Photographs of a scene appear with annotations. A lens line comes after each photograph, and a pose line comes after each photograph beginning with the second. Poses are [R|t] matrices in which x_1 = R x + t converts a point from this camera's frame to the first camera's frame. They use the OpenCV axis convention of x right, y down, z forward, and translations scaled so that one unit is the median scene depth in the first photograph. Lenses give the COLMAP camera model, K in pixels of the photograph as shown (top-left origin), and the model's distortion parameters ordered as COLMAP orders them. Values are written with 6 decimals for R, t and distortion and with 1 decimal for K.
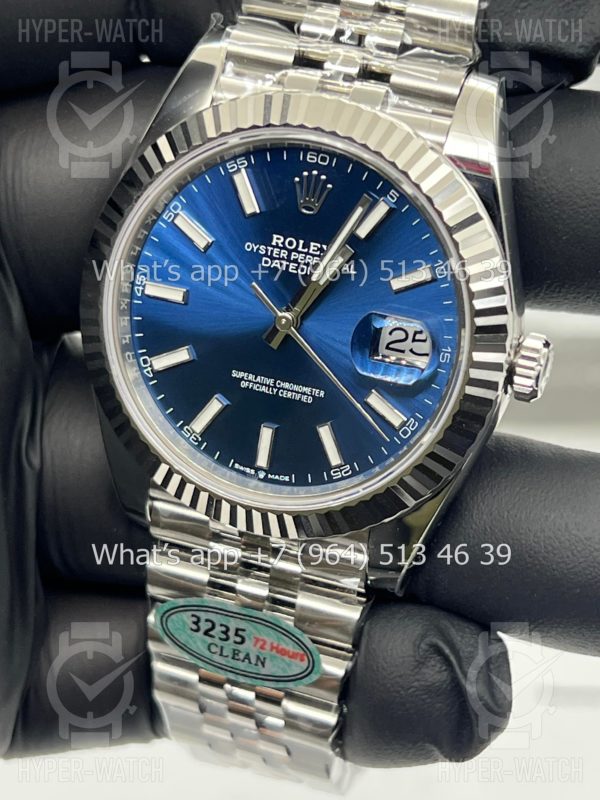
lens RADIAL K [[1898.7, 0, 300.0], [0, 1898.7, 400.0], [0, 0, 1]] dist [-0.390416, -0.306868]
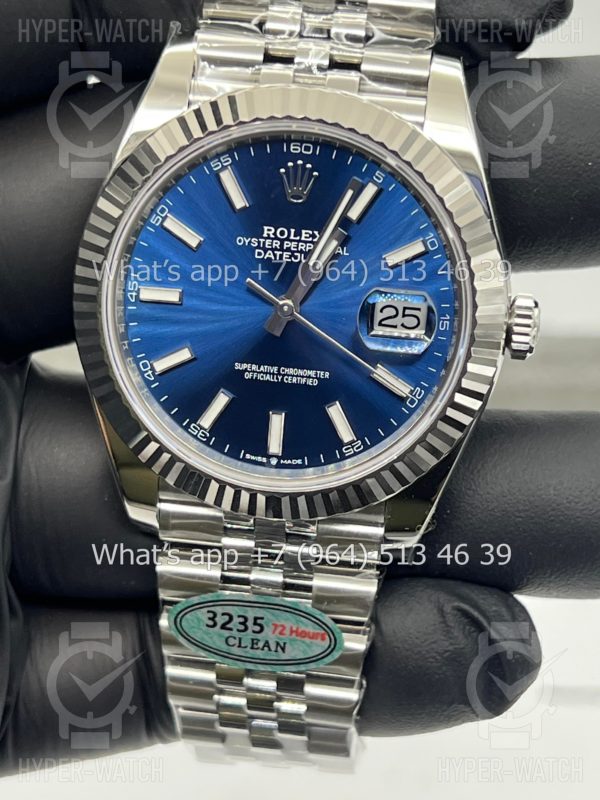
lens RADIAL K [[1898.7, 0, 300.0], [0, 1898.7, 400.0], [0, 0, 1]] dist [-0.390416, -0.306868]
pose [[0.977256, -0.117051, 0.176834, -0.186498], [0.121732, 0.992437, -0.015818, 0.024775], [-0.173645, 0.036984, 0.984114, -0.013409]]
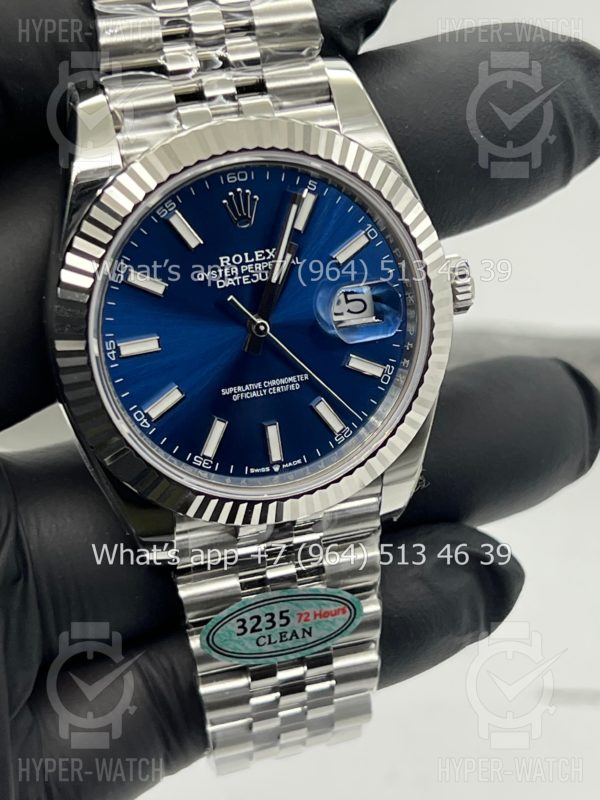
lens RADIAL K [[1898.7, 0, 300.0], [0, 1898.7, 400.0], [0, 0, 1]] dist [-0.390416, -0.306868]
pose [[0.814314, -0.387315, 0.432296, -0.471818], [0.375574, 0.919463, 0.116326, -0.120063], [-0.442535, 0.067633, 0.894197, 0.017152]]
